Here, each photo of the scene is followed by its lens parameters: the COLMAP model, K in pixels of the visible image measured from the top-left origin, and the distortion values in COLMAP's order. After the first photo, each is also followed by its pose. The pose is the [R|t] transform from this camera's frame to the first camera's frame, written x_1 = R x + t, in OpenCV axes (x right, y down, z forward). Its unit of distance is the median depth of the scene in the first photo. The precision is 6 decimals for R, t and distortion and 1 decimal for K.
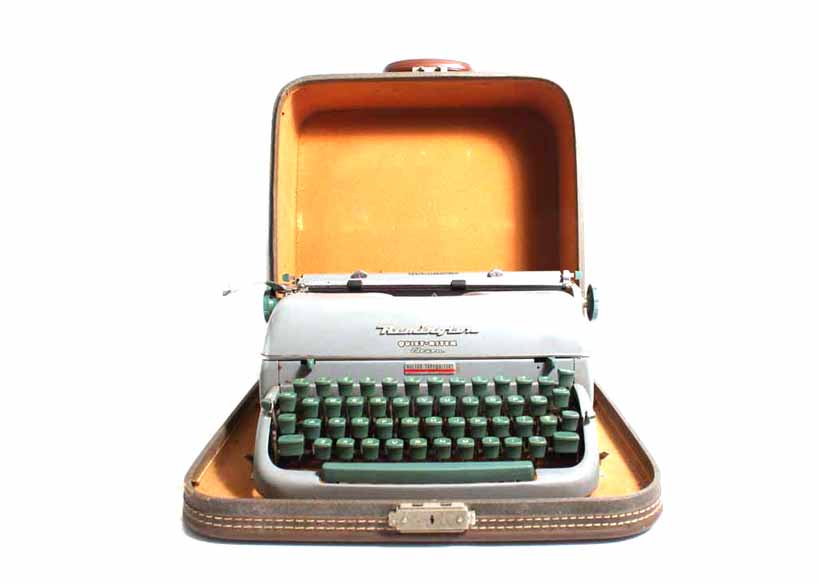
lens RADIAL K [[773.5, 0, 409.6], [0, 773.5, 295.6], [0, 0, 1]] dist [-0.160170, 0.000000]
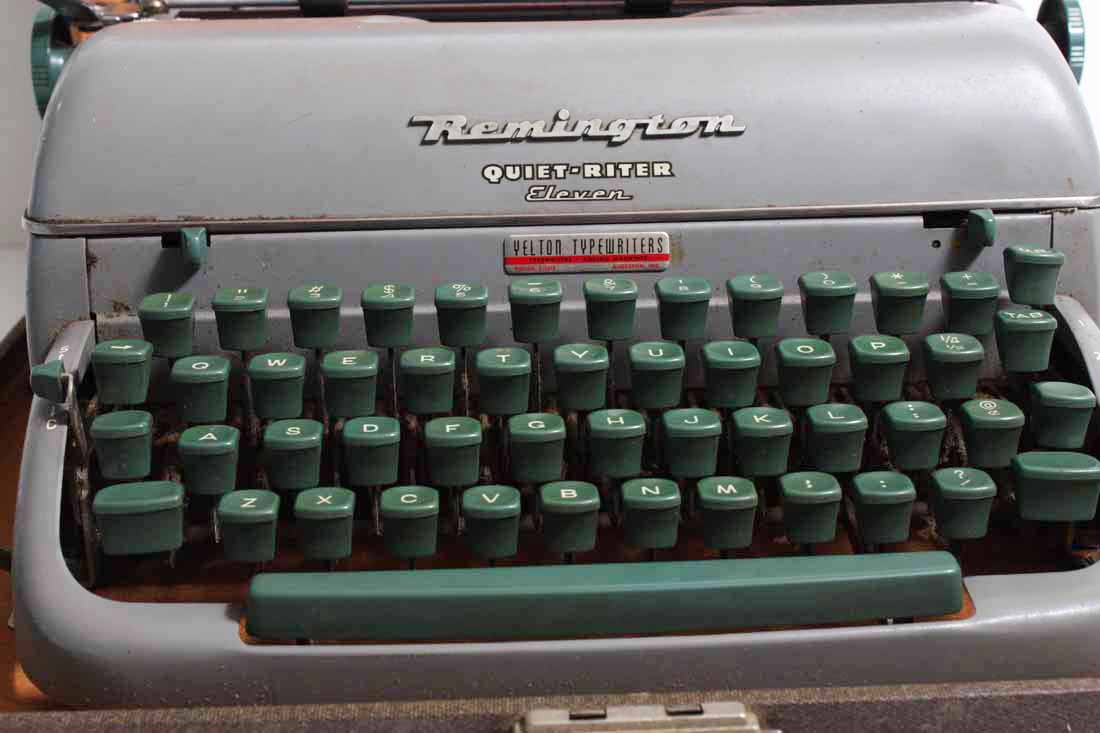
lens RADIAL K [[1919.0, 0, 545.9], [0, 1919.0, 361.7], [0, 0, 1]] dist [-0.002611, 0.000000]
pose [[0.997910, -0.021279, 0.061015, -0.039852], [0.012686, 0.990363, 0.137915, 0.033648], [-0.063362, -0.136852, 0.988563, 0.252605]]
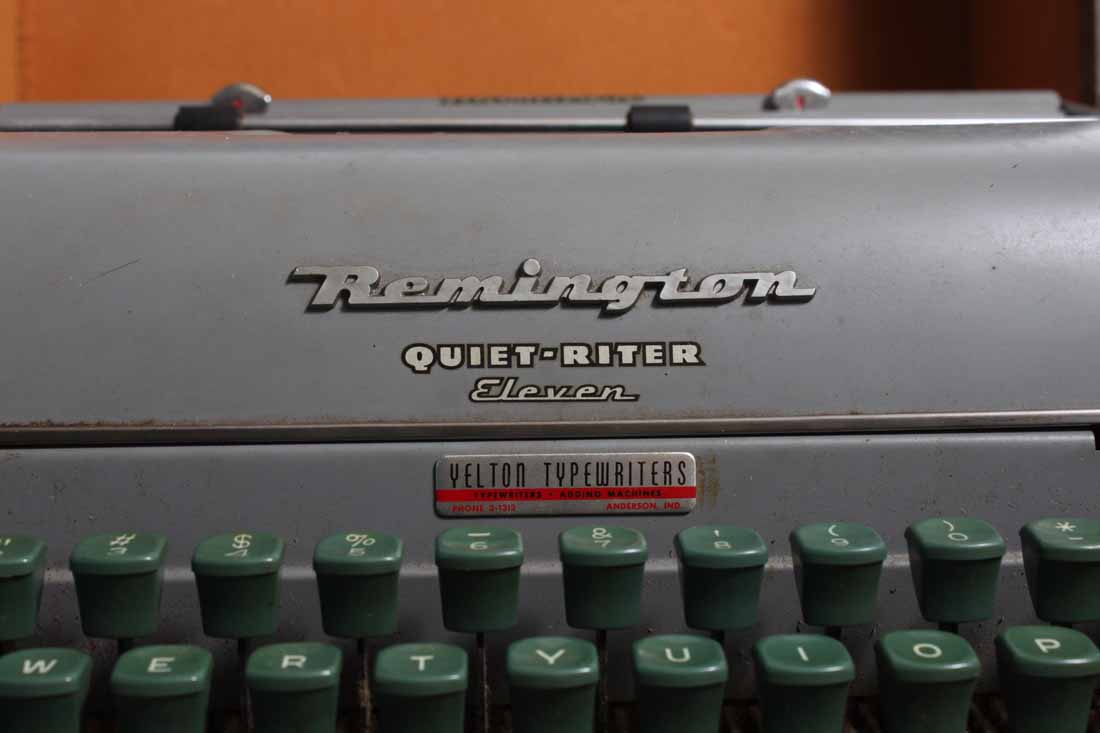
lens RADIAL K [[1919.0, 0, 553.3], [0, 1919.0, 366.1], [0, 0, 1]] dist [-0.002611, 0.000000]
pose [[0.997649, -0.004772, 0.068358, -0.010478], [0.002838, 0.999594, 0.028359, 0.054038], [-0.068466, -0.028098, 0.997258, 0.548358]]
